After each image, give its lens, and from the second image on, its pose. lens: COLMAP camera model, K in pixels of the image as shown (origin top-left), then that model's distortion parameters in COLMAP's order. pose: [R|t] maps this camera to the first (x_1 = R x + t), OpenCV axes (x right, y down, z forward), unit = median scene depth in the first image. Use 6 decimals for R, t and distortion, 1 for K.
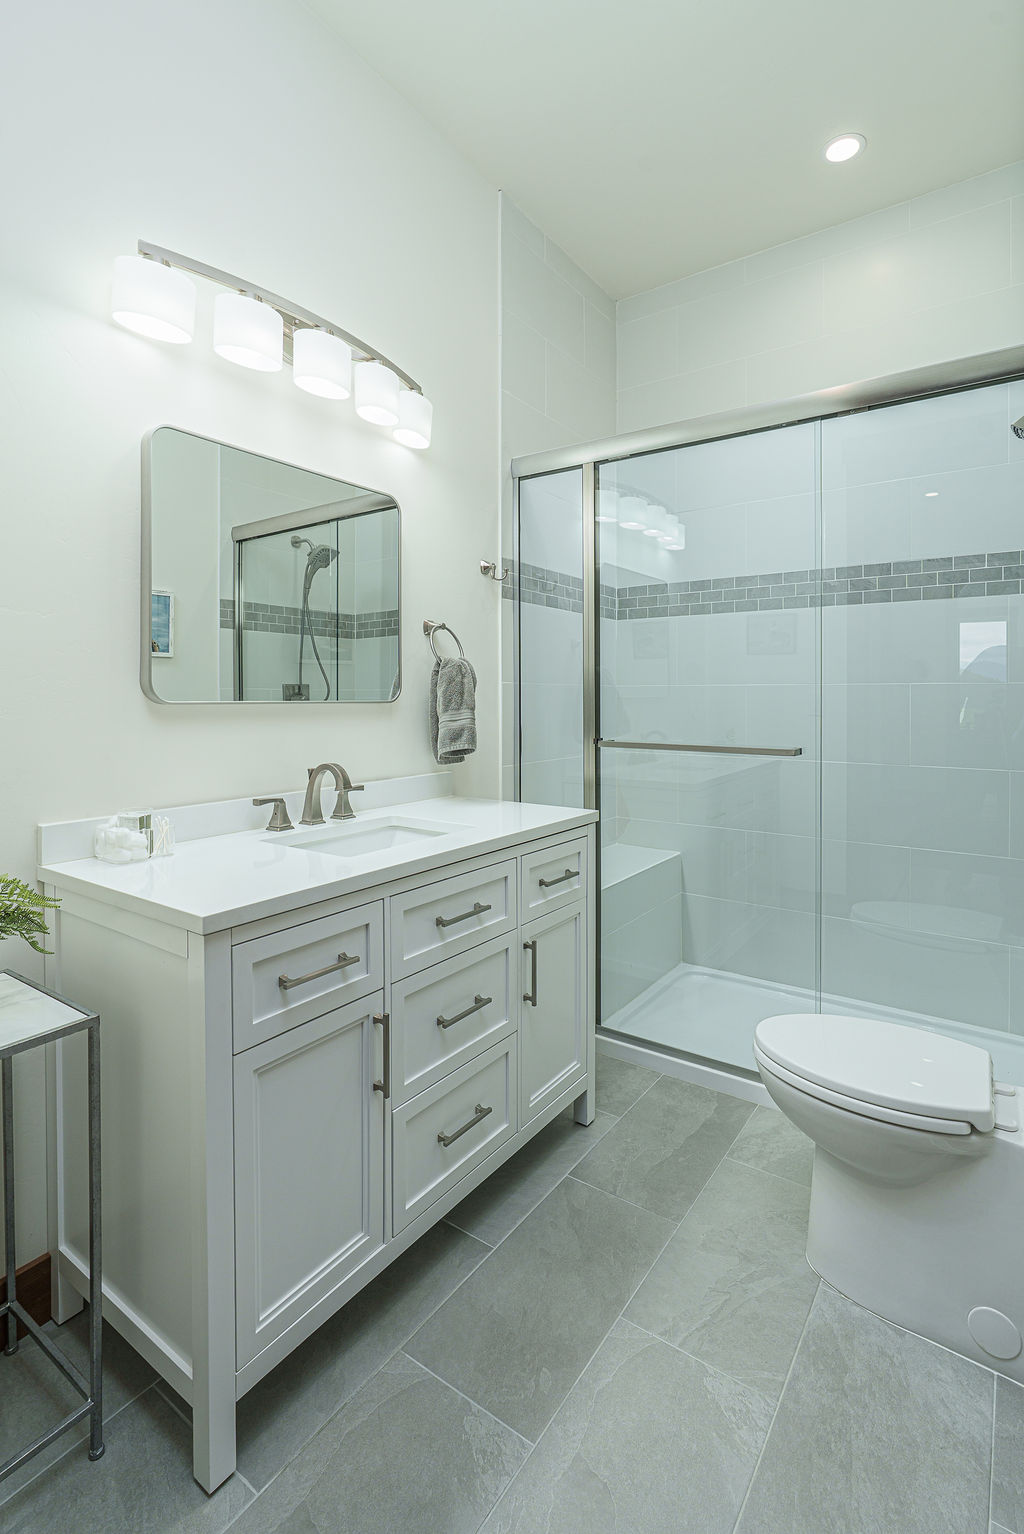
lens RADIAL K [[703.4, 0, 542.0], [0, 703.4, 703.5], [0, 0, 1]] dist [-0.009020, 0.004038]
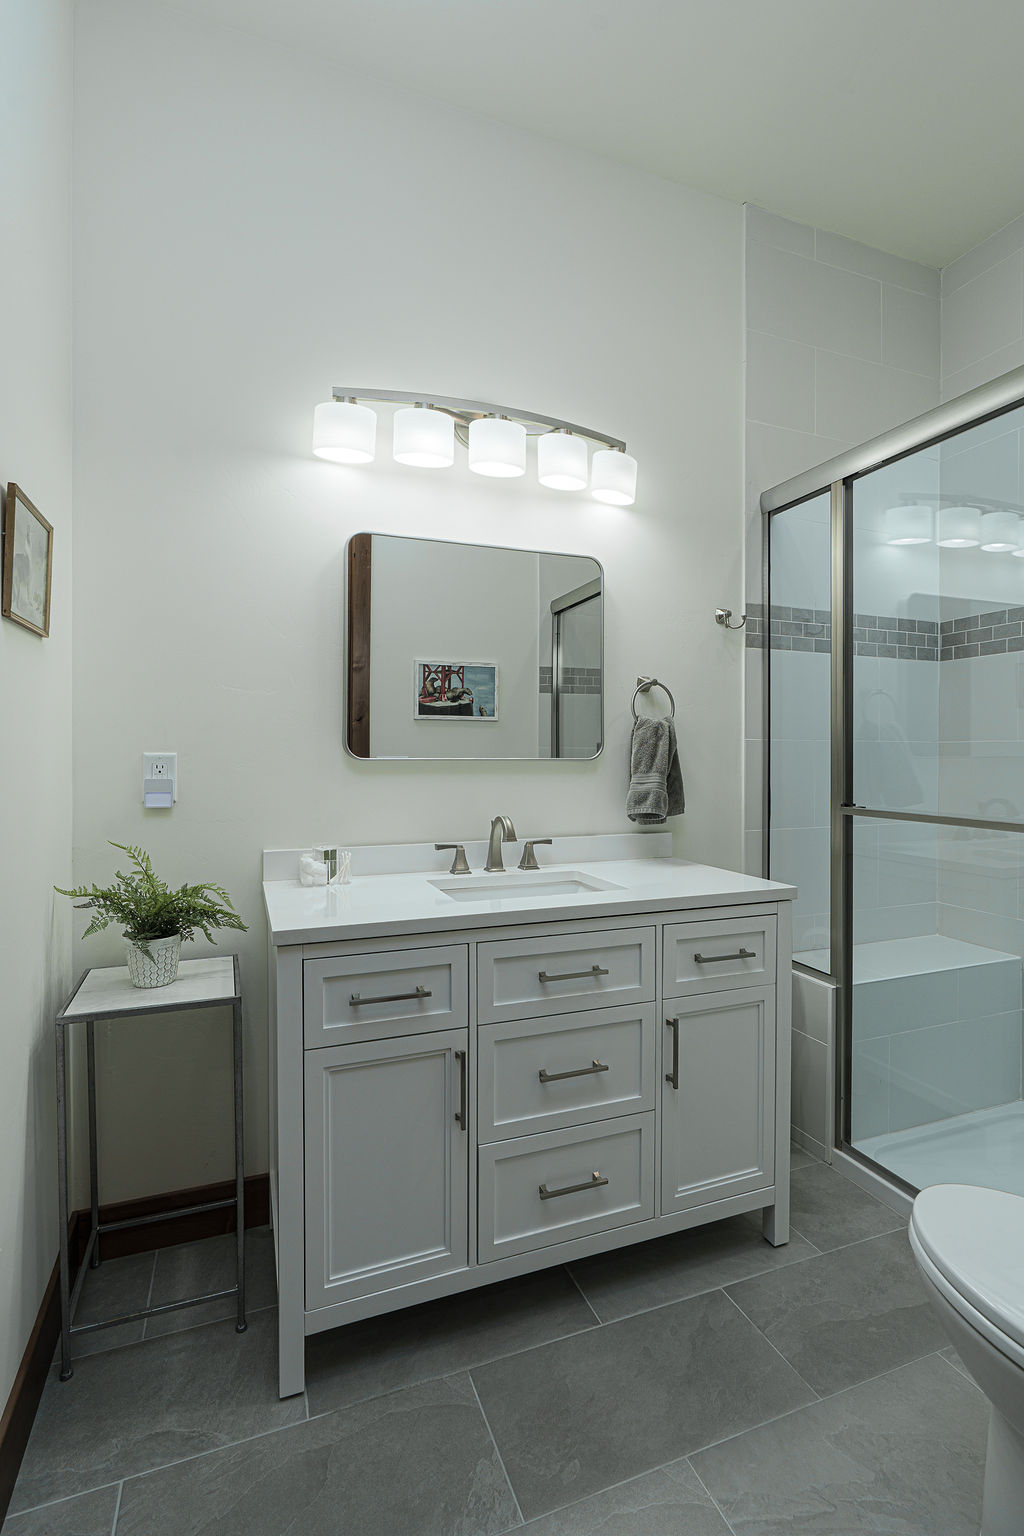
lens RADIAL K [[704.4, 0, 517.9], [0, 704.4, 761.5], [0, 0, 1]] dist [-0.009020, 0.004038]
pose [[0.837245, 0.006831, -0.546785, 0.316348], [-0.006854, 0.999975, 0.001998, -0.000928], [0.546785, 0.002075, 0.837271, 0.109739]]
